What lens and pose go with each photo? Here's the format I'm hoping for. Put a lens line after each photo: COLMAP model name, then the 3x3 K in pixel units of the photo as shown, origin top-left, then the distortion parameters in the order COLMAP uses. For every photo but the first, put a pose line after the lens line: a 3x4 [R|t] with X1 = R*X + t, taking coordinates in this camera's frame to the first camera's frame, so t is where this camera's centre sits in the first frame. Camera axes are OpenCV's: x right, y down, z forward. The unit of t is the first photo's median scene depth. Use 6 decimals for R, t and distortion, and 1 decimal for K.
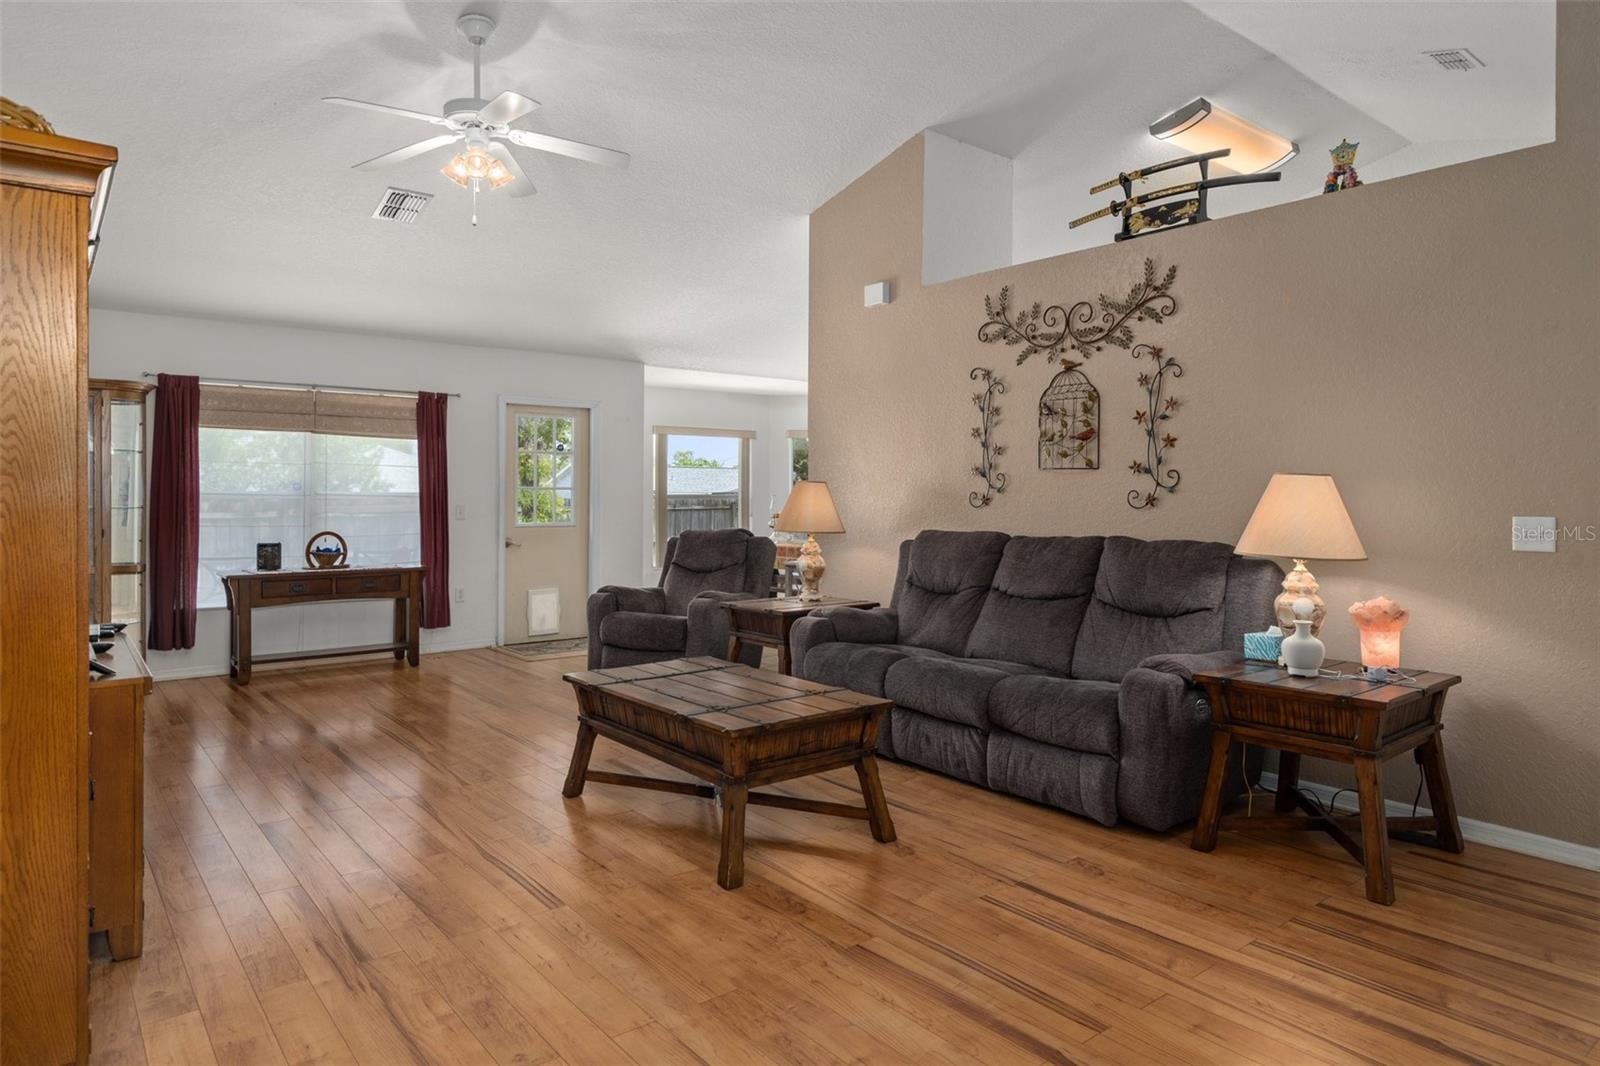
lens RADIAL K [[971.0, 0, 817.0], [0, 971.0, 507.5], [0, 0, 1]] dist [0.004046, 0.002729]
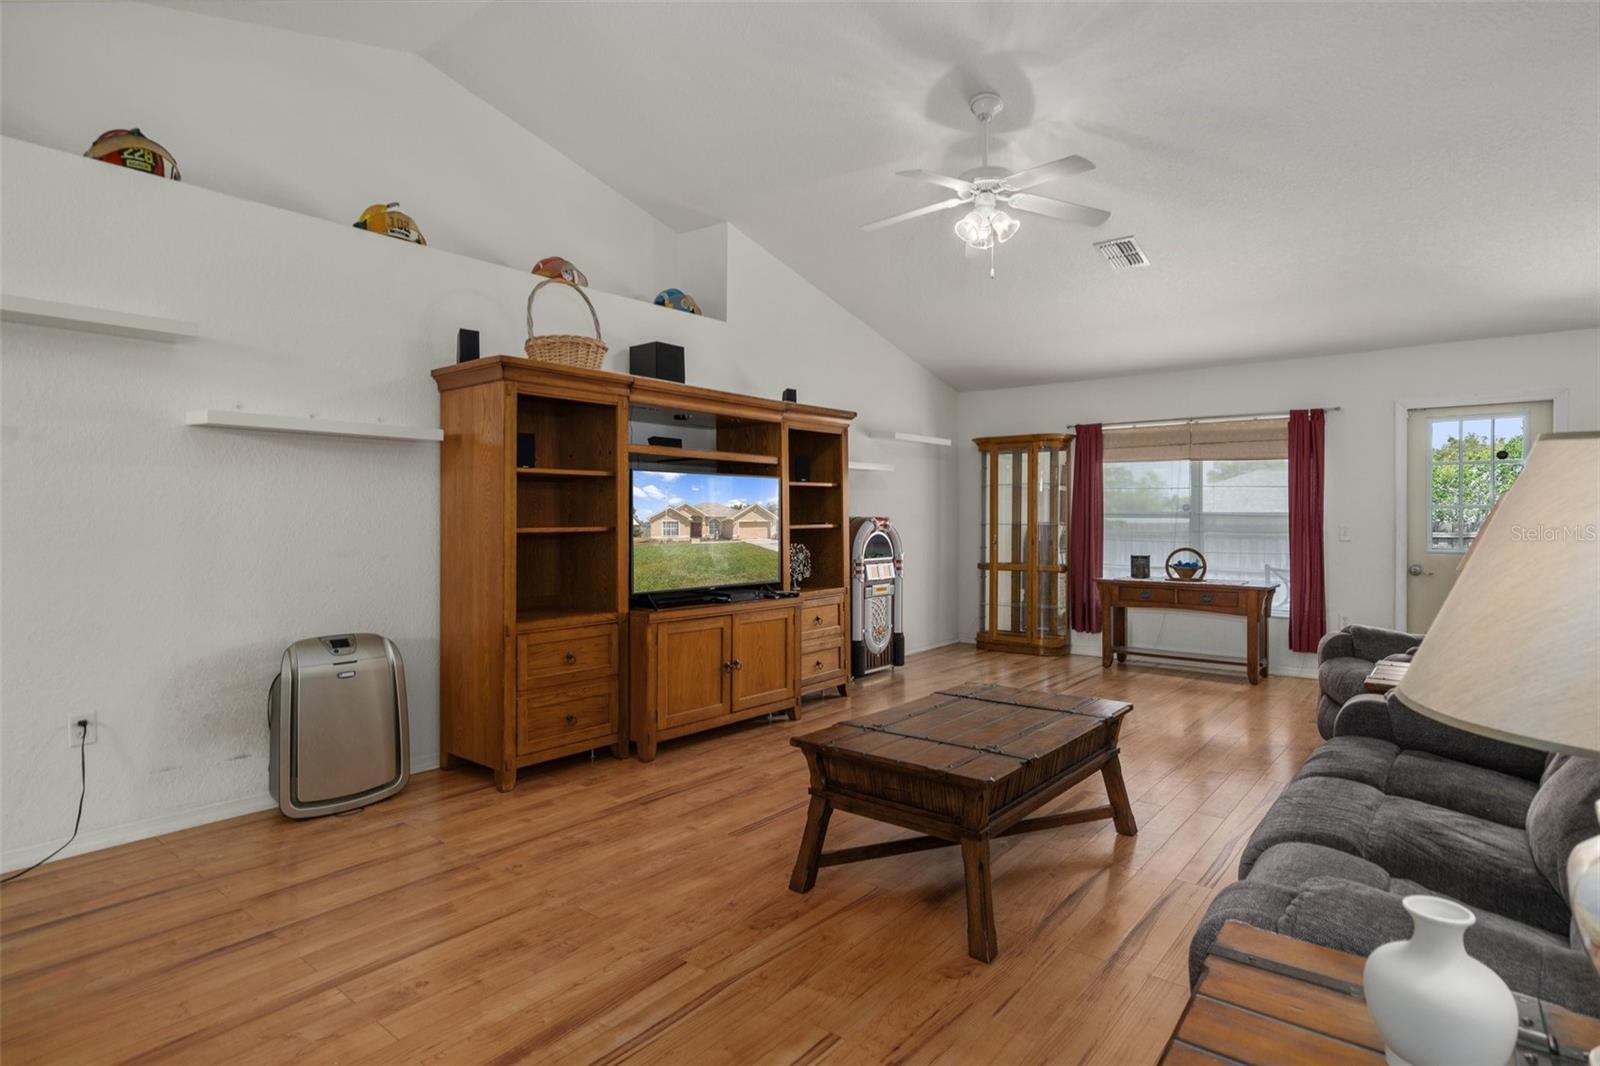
lens RADIAL K [[839.7, 0, 802.2], [0, 839.7, 527.9], [0, 0, 1]] dist [-0.001284, 0.000251]
pose [[0.203306, 0.012580, -0.979034, 0.838215], [-0.010868, 0.999885, 0.010591, -0.008829], [0.979055, 0.008487, 0.203420, 0.862922]]
